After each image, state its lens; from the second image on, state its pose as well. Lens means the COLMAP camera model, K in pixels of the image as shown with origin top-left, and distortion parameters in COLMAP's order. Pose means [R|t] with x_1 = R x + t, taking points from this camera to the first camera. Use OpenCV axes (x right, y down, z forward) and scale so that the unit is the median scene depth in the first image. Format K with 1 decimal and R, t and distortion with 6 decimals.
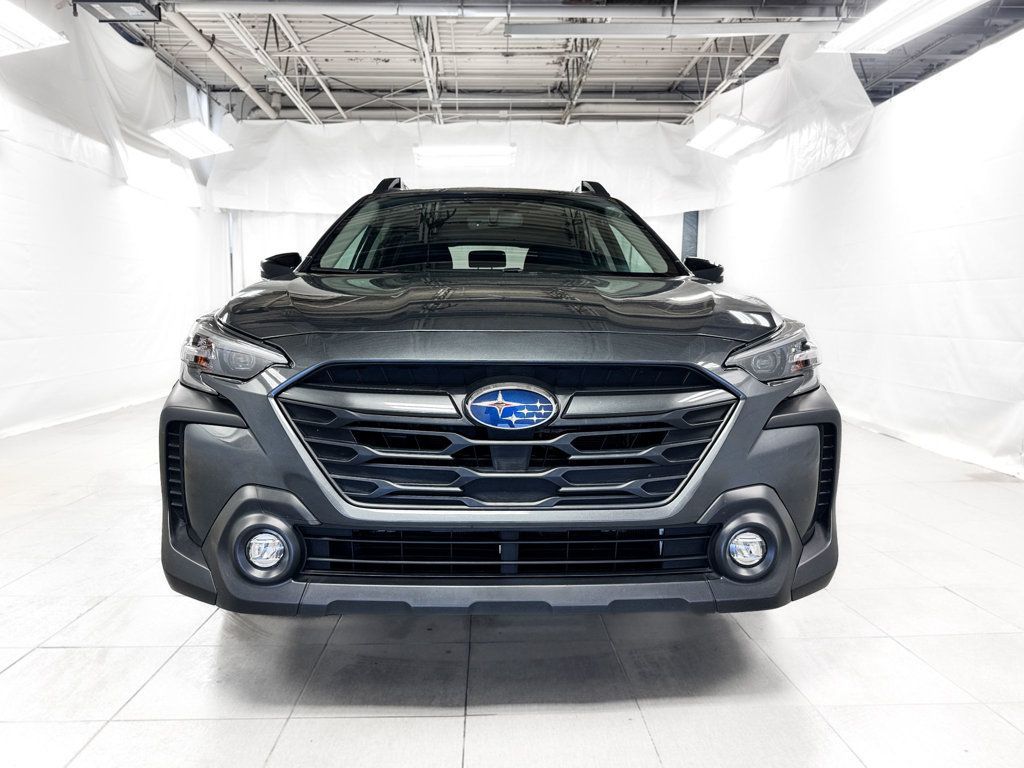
lens RADIAL K [[731.6, 0, 509.3], [0, 731.6, 383.0], [0, 0, 1]] dist [0.028946, -0.036574]
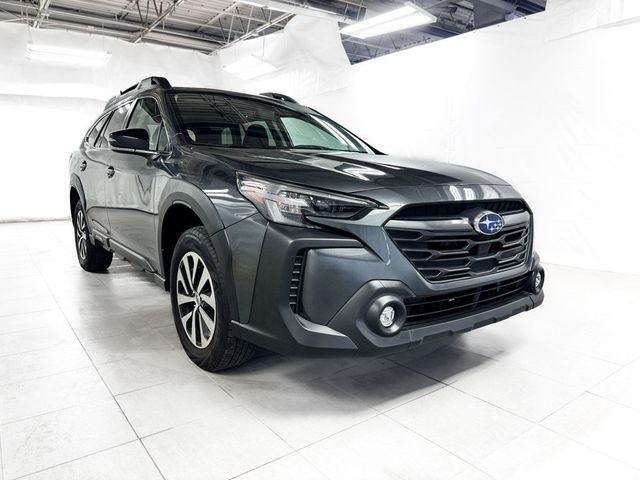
lens RADIAL K [[457.3, 0, 284.5], [0, 457.3, 238.9], [0, 0, 1]] dist [0.028946, -0.036574]
pose [[0.833259, -0.077370, 0.547442, -1.022343], [0.048115, 0.996551, 0.067608, -0.032842], [-0.550785, -0.029995, 0.834108, 0.233657]]
